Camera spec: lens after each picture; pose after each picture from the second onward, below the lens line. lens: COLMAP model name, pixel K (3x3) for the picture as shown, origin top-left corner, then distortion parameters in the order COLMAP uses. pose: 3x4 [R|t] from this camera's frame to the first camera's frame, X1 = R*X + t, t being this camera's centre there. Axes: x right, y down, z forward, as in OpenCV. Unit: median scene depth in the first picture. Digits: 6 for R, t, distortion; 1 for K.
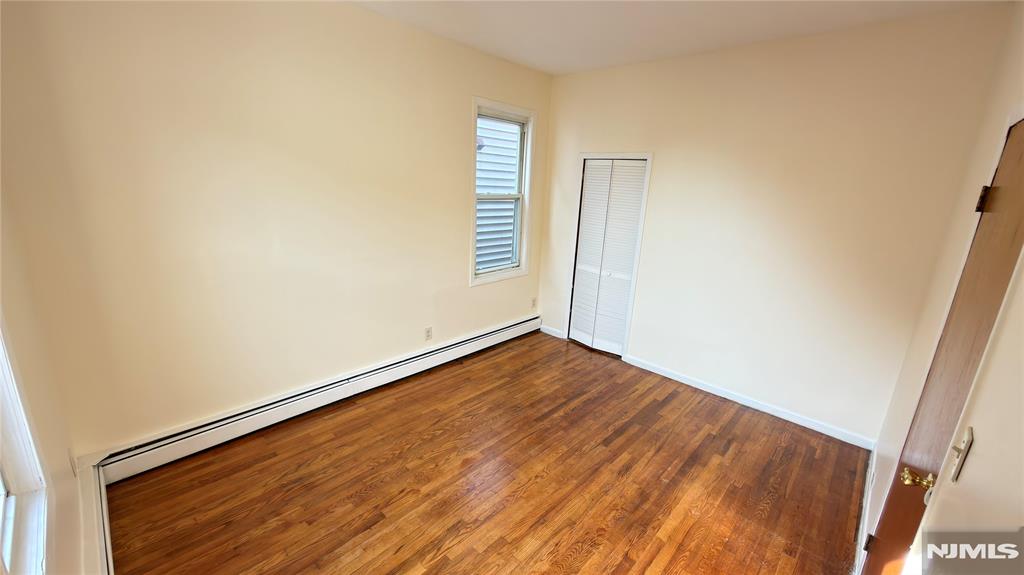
lens RADIAL K [[407.7, 0, 512.0], [0, 407.7, 287.5], [0, 0, 1]] dist [-0.001010, -0.000188]
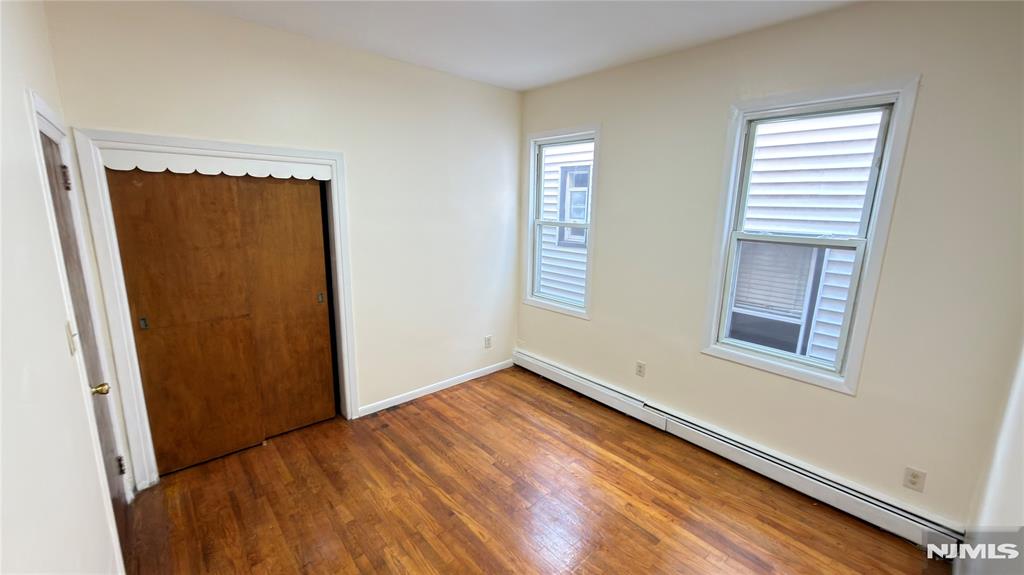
lens RADIAL K [[407.7, 0, 512.0], [0, 407.7, 287.5], [0, 0, 1]] dist [-0.001010, -0.000188]
pose [[-0.068045, 0.135316, -0.988463, 0.606396], [-0.278313, 0.948855, 0.149053, -0.121983], [0.958077, 0.285244, -0.026905, 0.618354]]
